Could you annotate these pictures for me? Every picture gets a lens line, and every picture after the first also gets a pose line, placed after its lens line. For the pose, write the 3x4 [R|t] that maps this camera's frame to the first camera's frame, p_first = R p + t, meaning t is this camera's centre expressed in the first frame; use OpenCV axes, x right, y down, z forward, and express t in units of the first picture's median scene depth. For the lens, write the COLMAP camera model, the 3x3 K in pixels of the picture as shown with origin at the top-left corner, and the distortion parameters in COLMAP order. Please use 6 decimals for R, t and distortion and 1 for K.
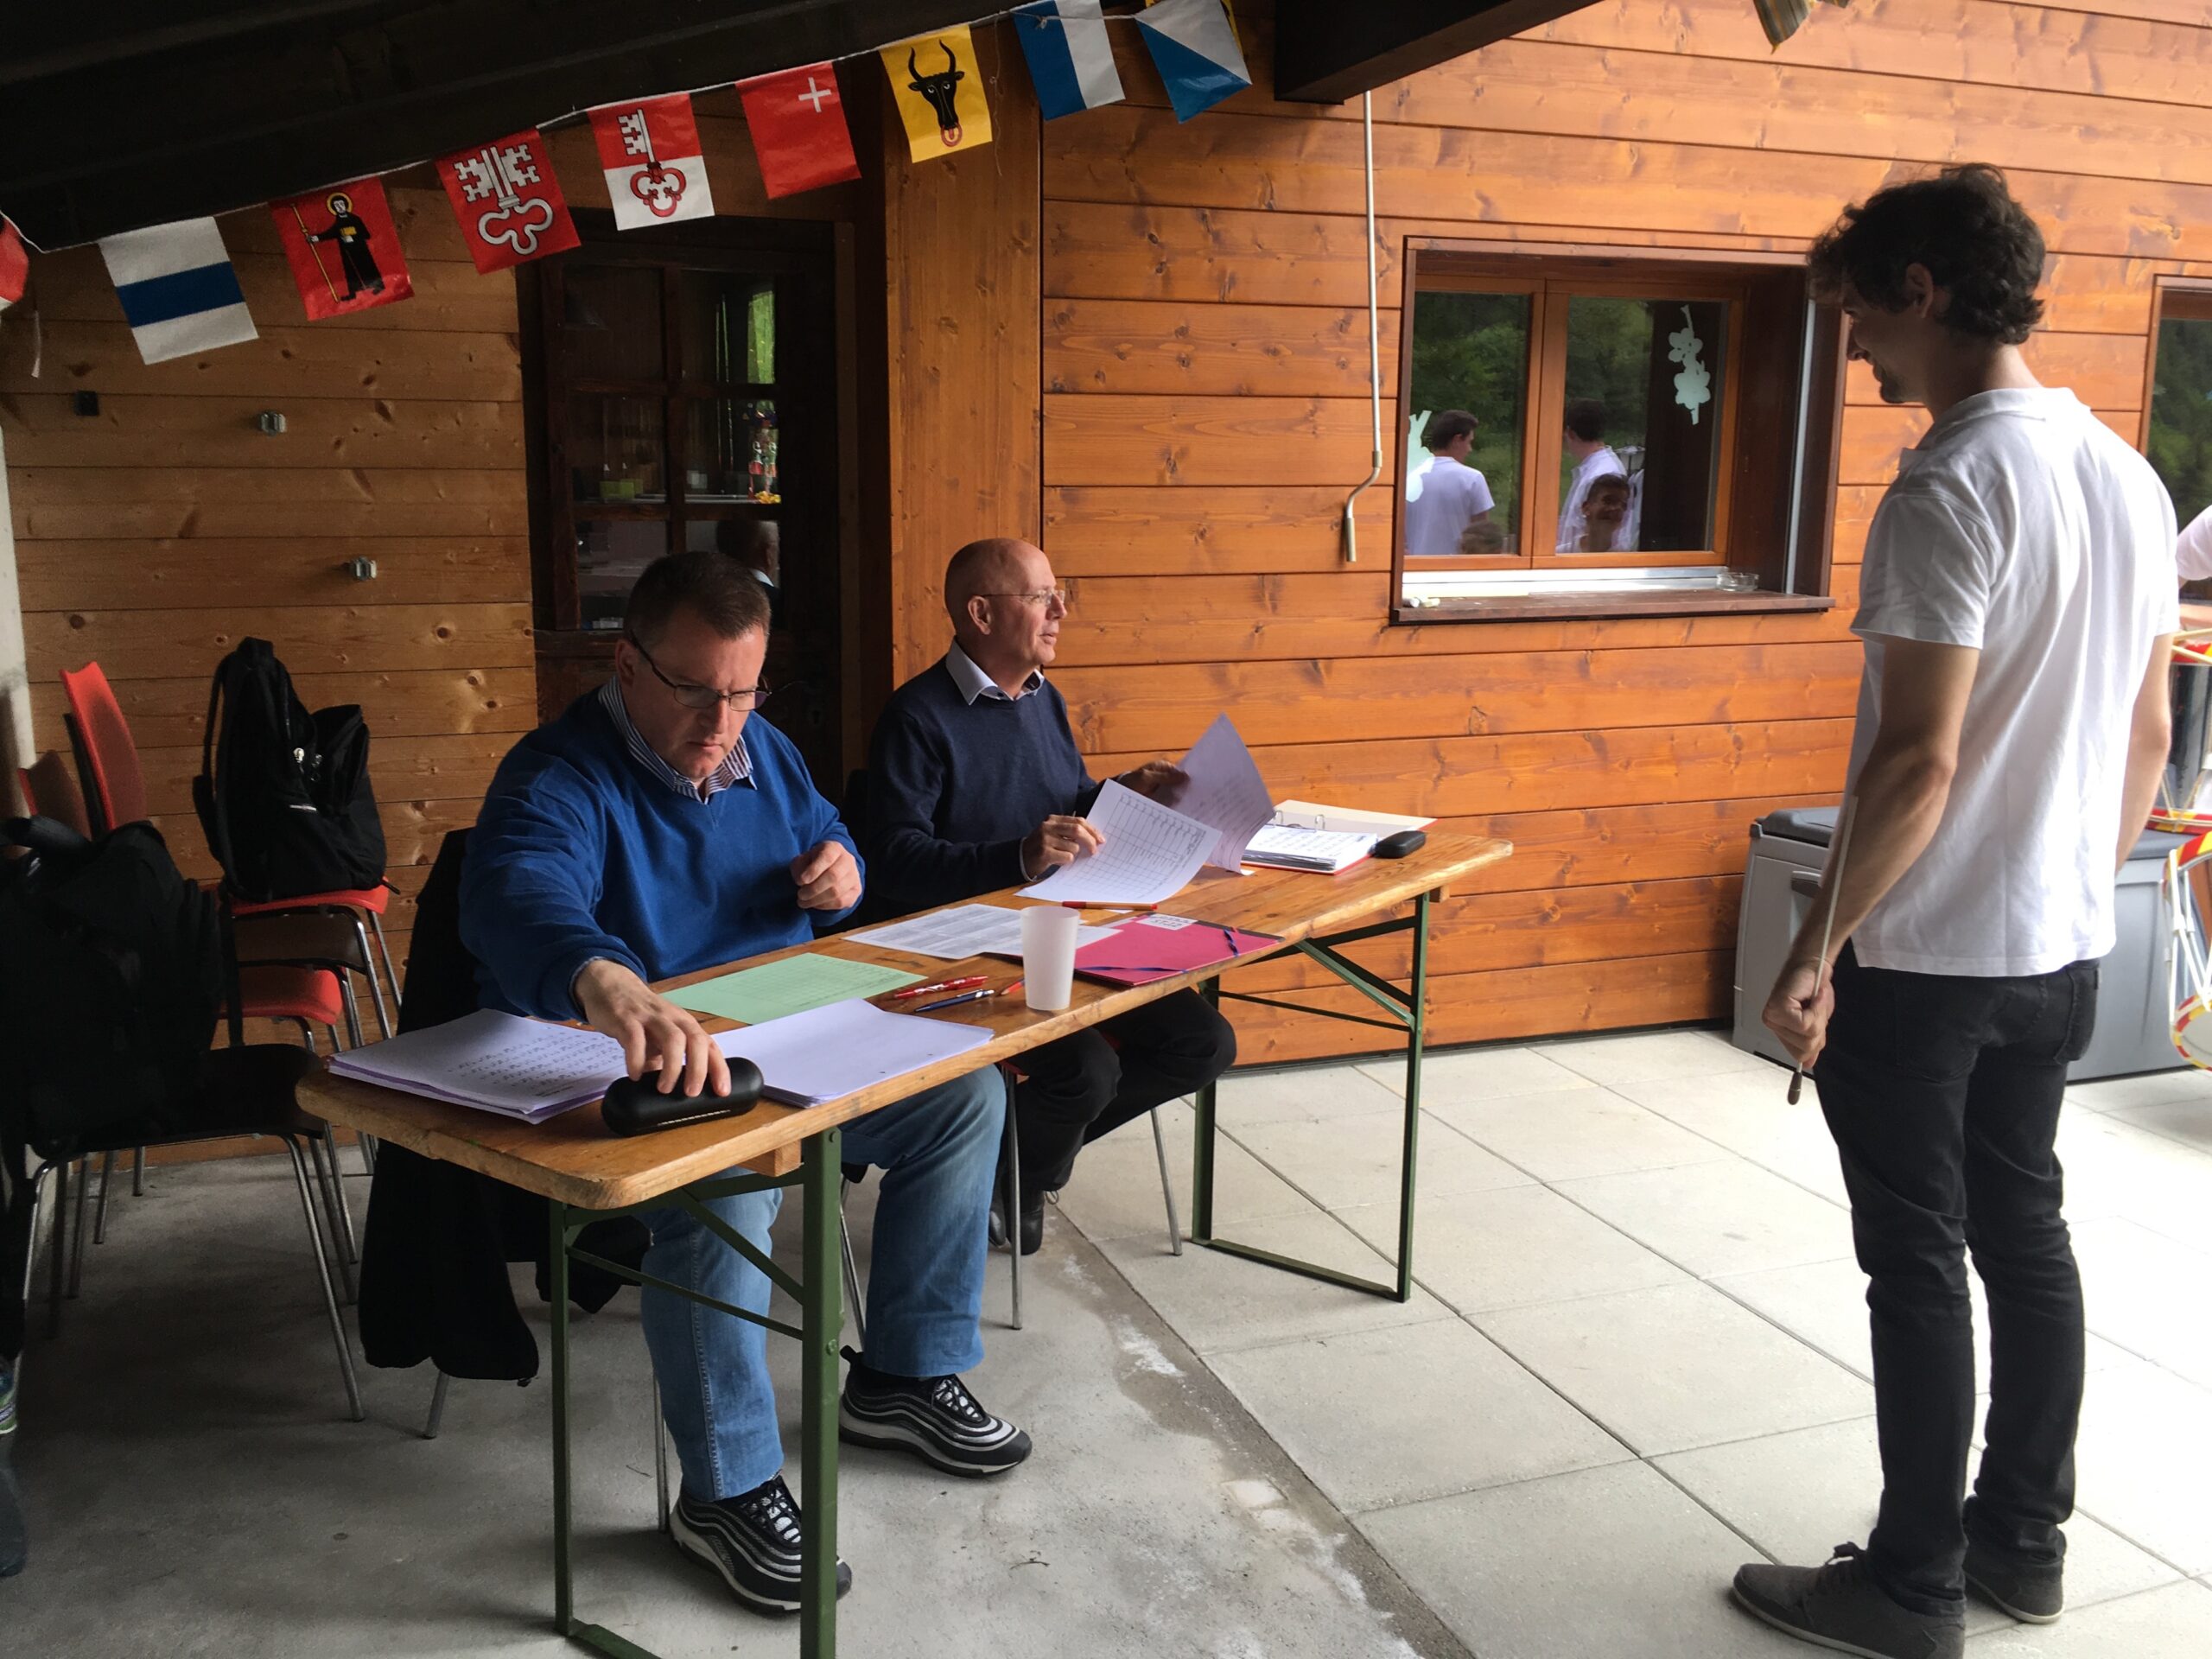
lens RADIAL K [[1870.9, 0, 1067.8], [0, 1870.9, 819.4], [0, 0, 1]] dist [0.068587, -0.078800]
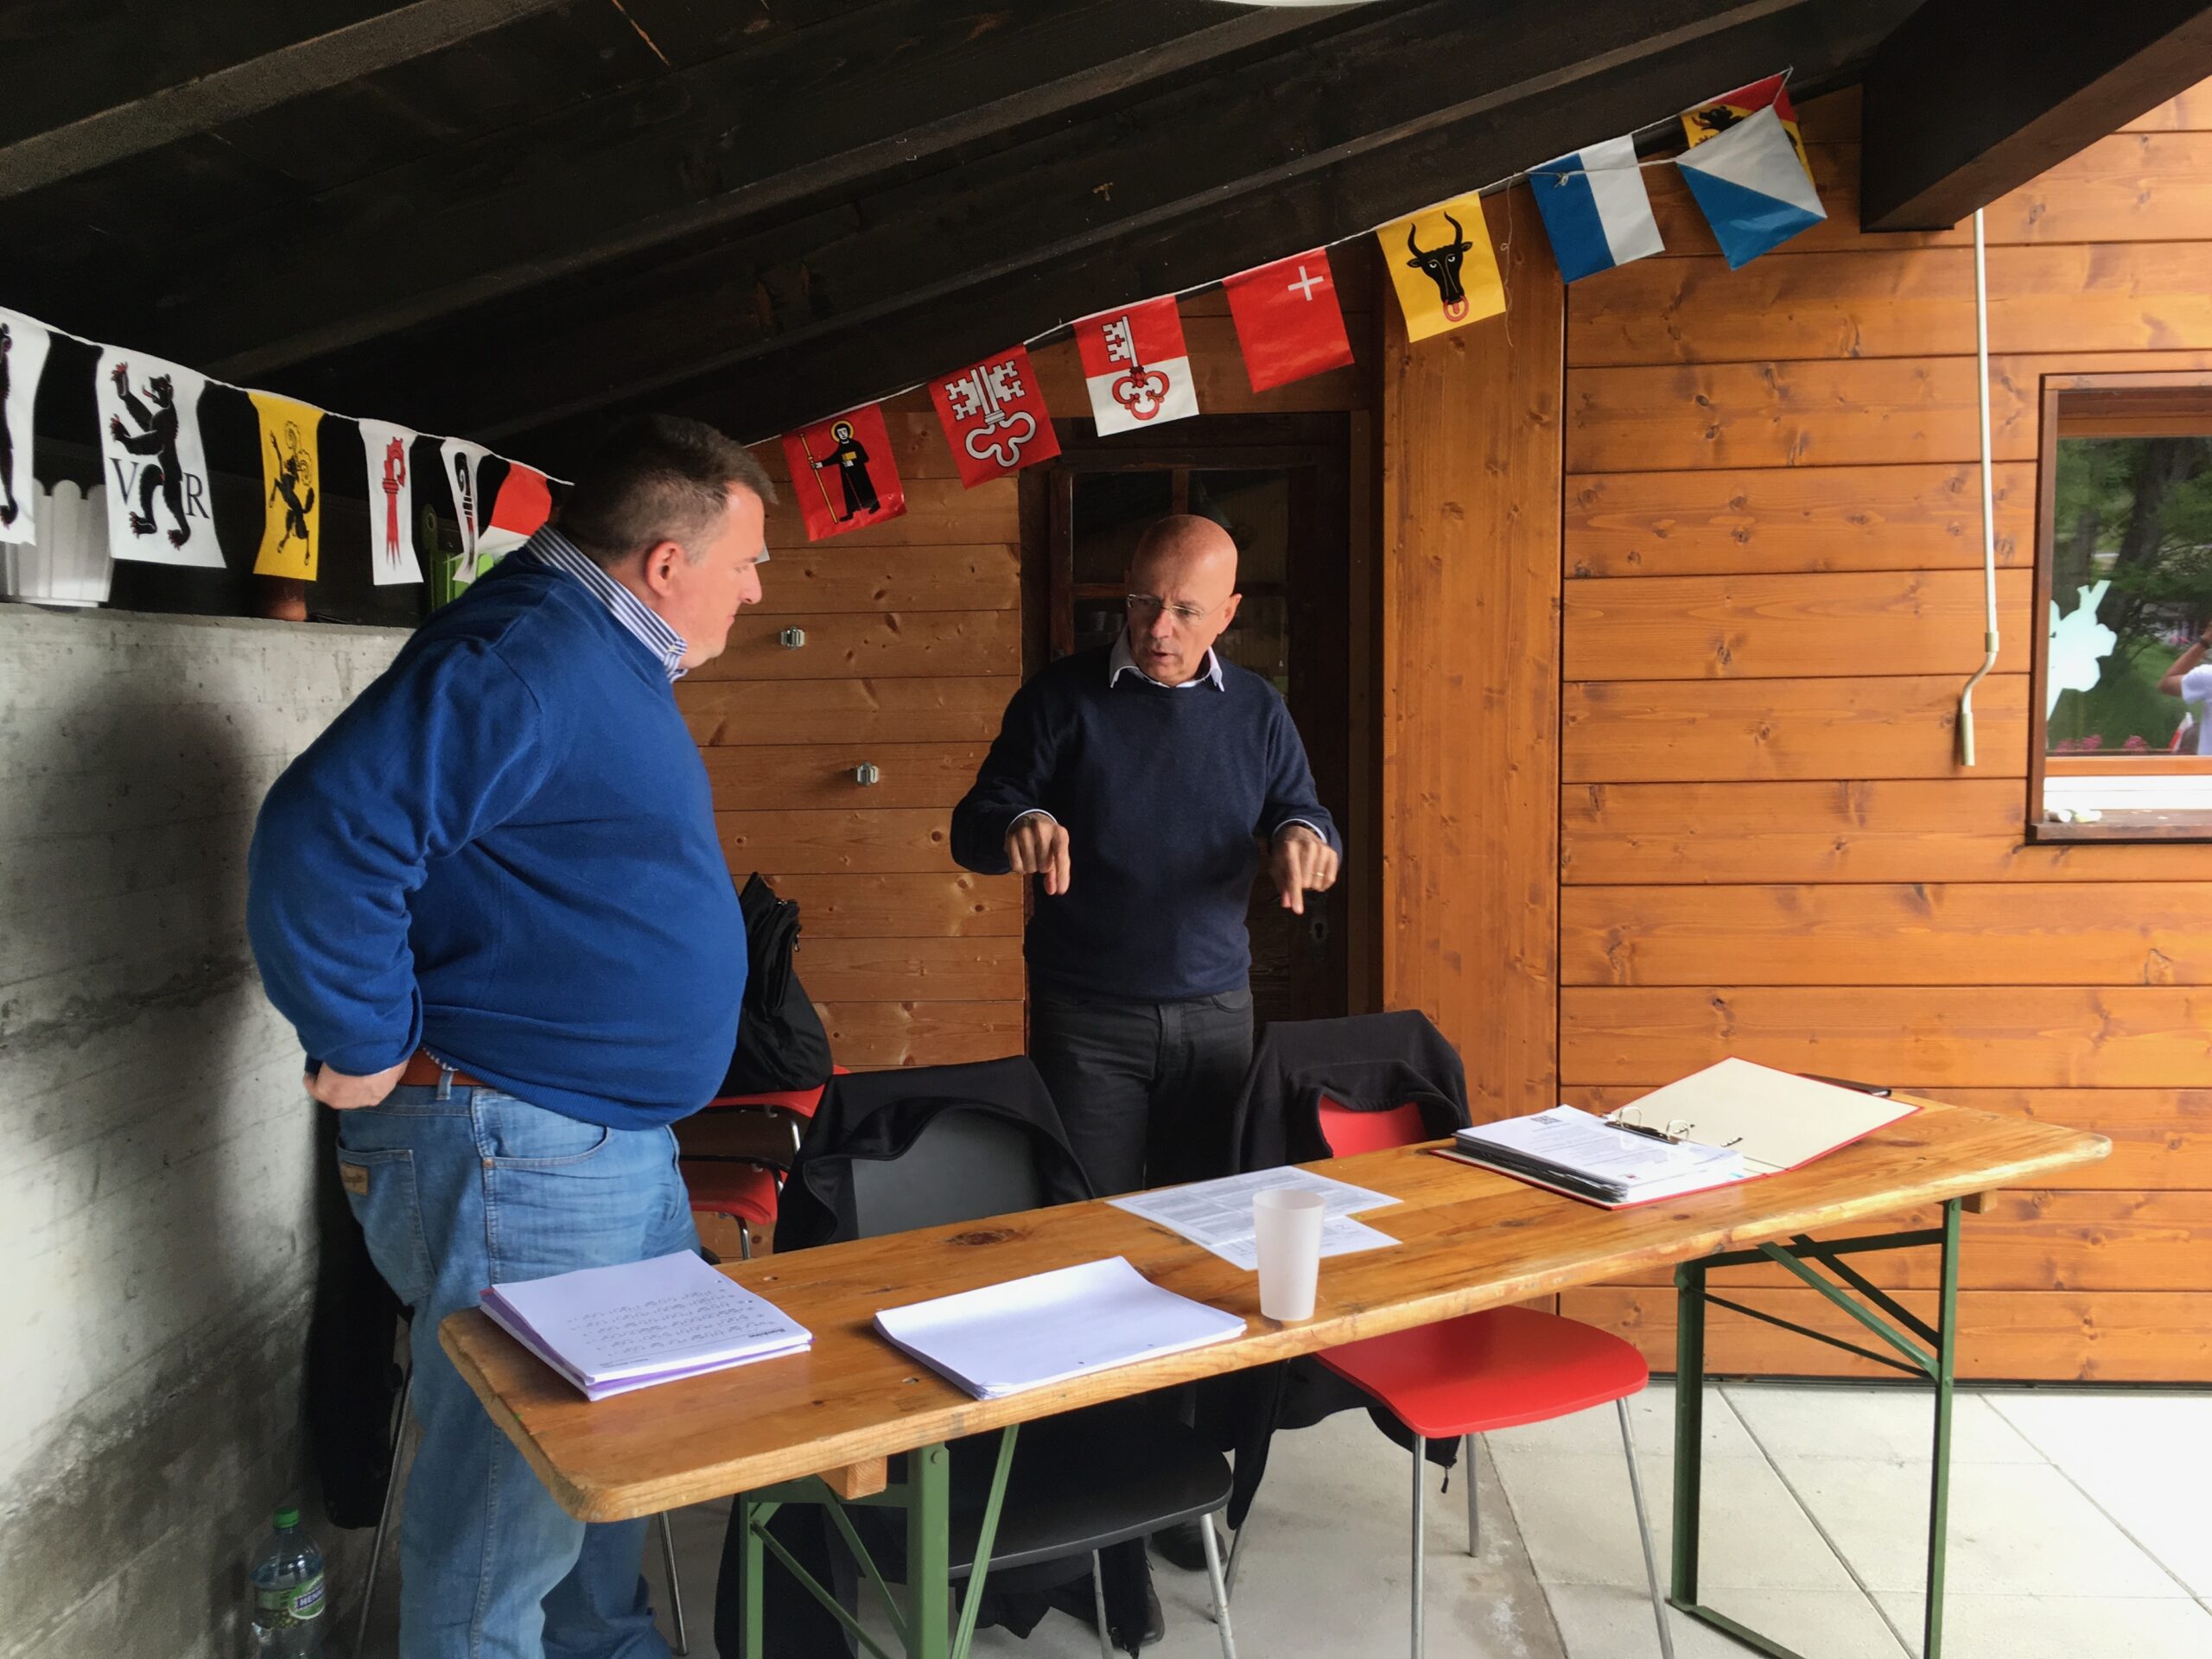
lens RADIAL K [[1873.7, 0, 1075.7], [0, 1873.7, 823.9], [0, 0, 1]] dist [0.085753, -0.124115]
pose [[0.918487, 0.015364, -0.395153, 0.130672], [-0.053206, 0.994961, -0.084985, -0.023130], [0.391856, 0.099082, 0.914676, 0.102378]]
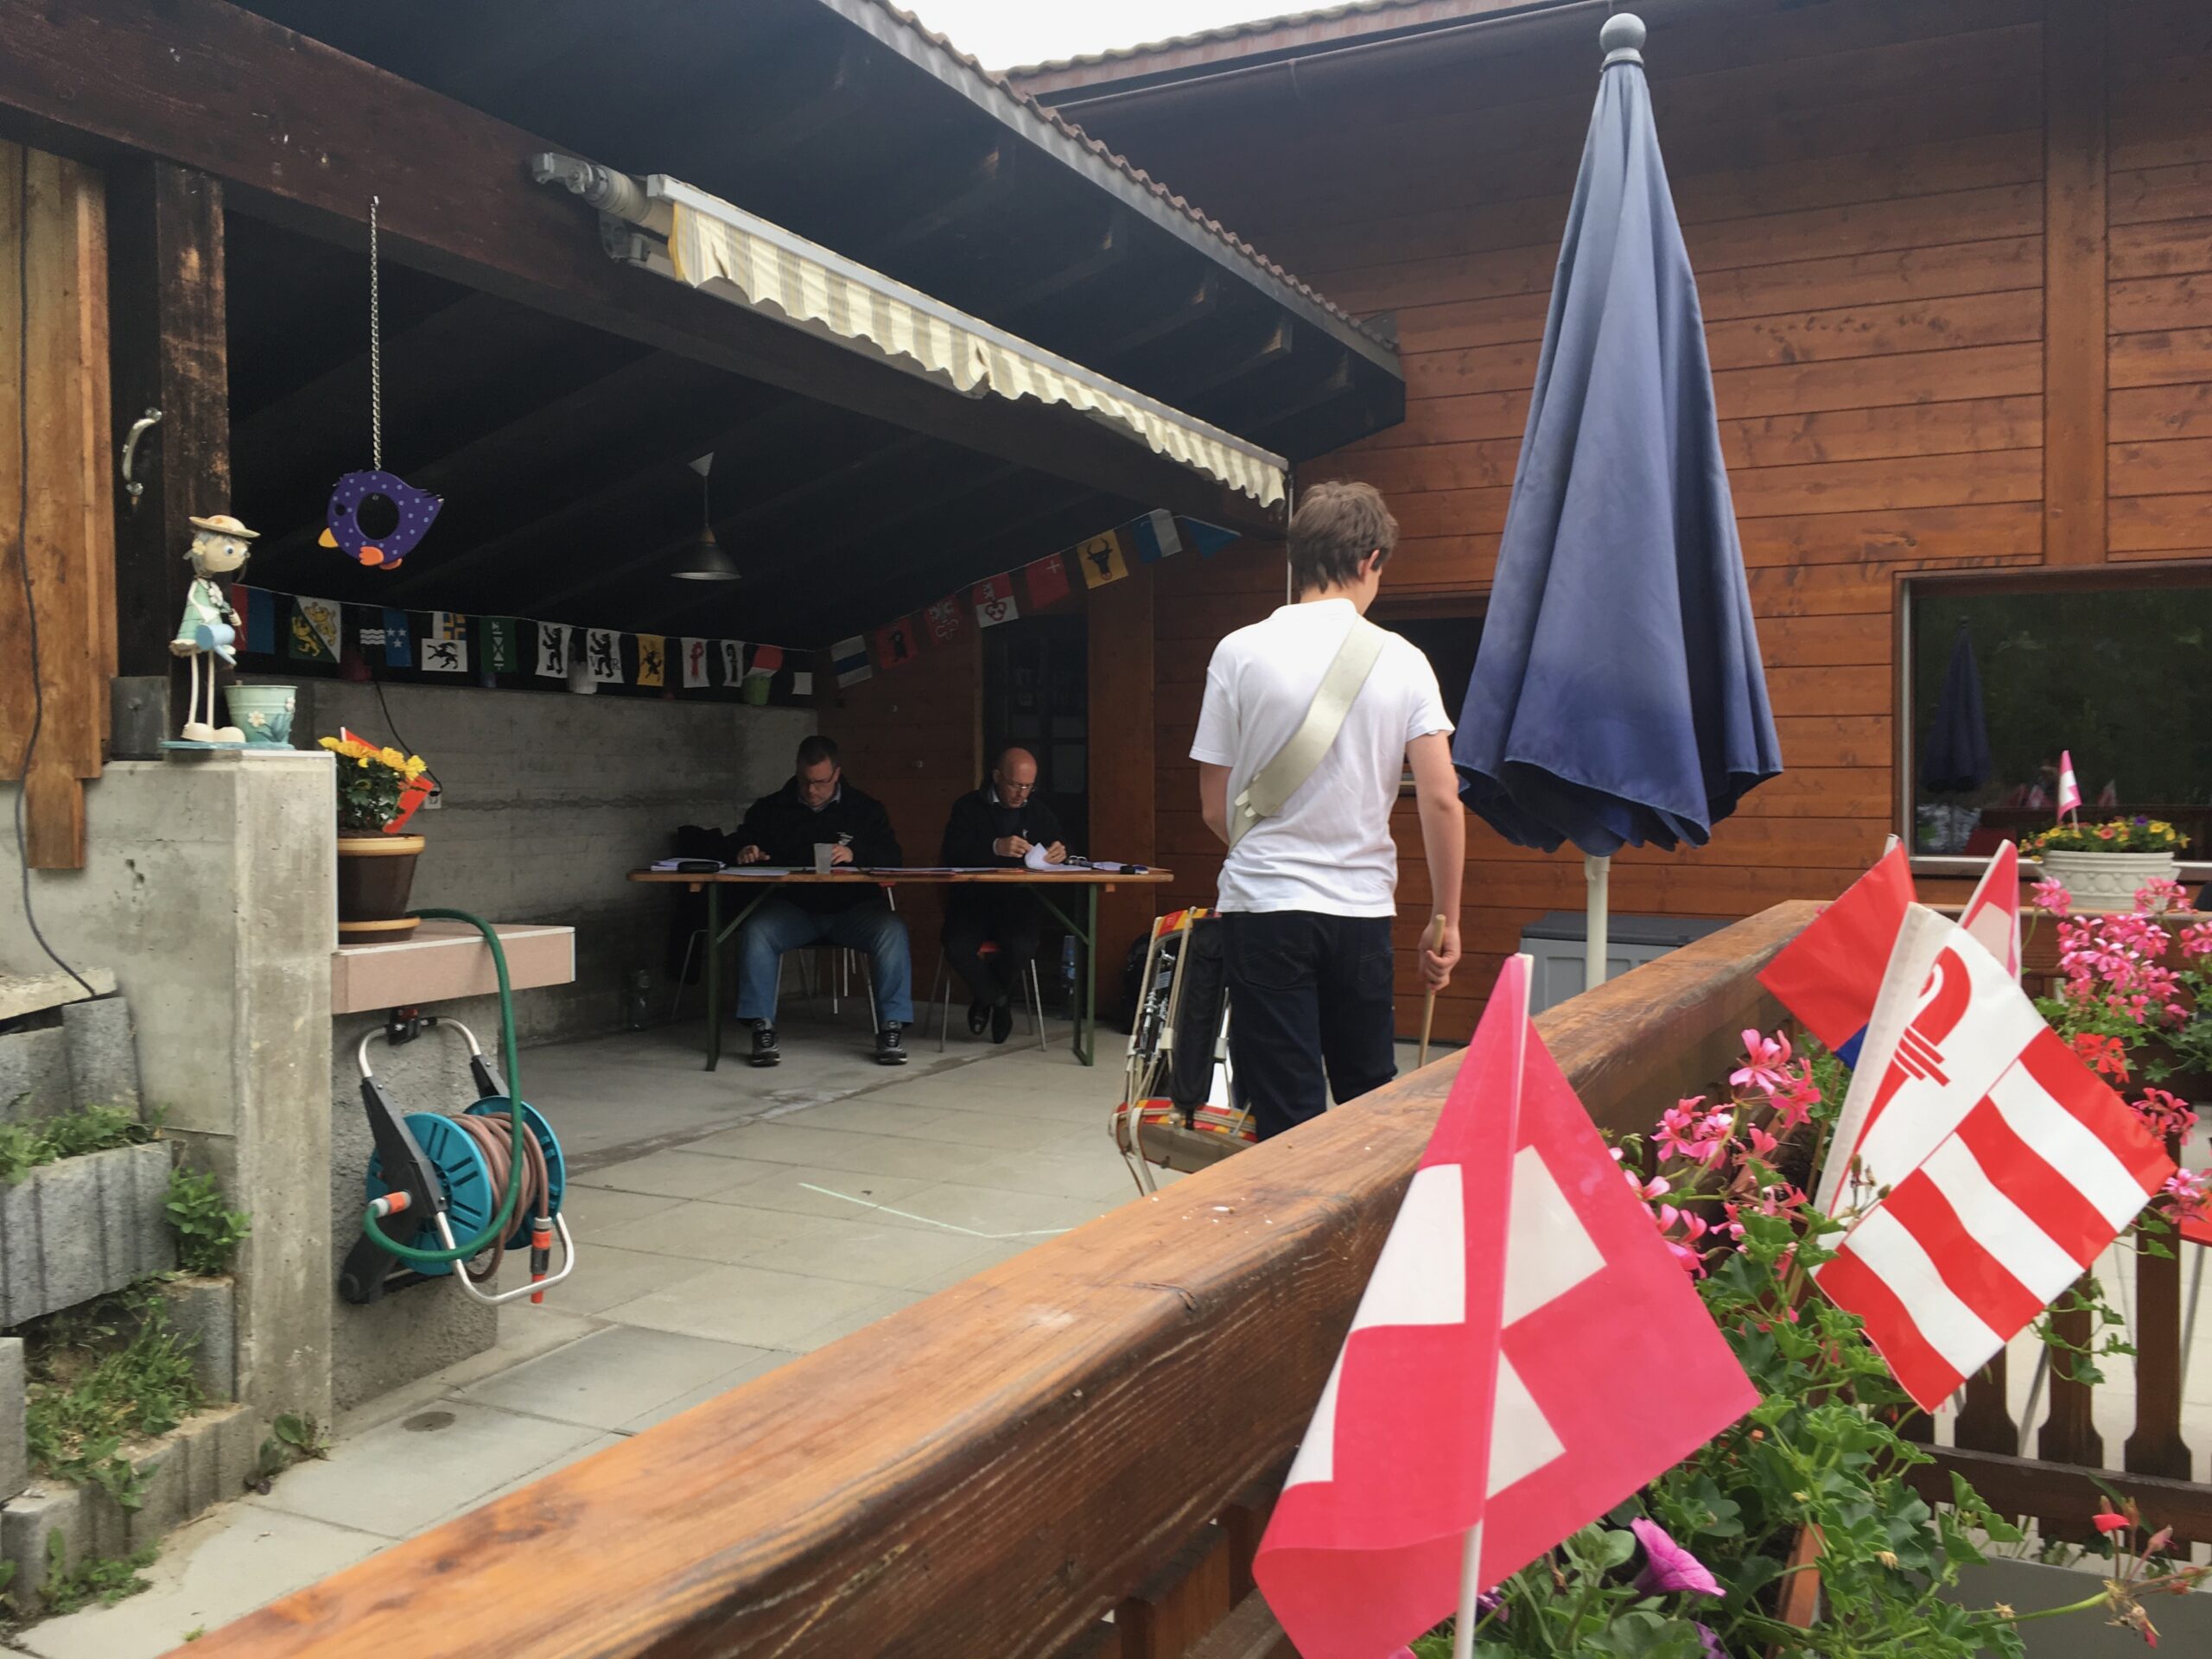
lens RADIAL K [[1873.7, 0, 1075.7], [0, 1873.7, 823.9], [0, 0, 1]] dist [0.085753, -0.124115]
pose [[0.684076, 0.013512, -0.729286, 1.517641], [-0.127507, 0.986649, -0.101323, 0.164535], [0.718180, 0.162301, 0.676665, -0.502632]]
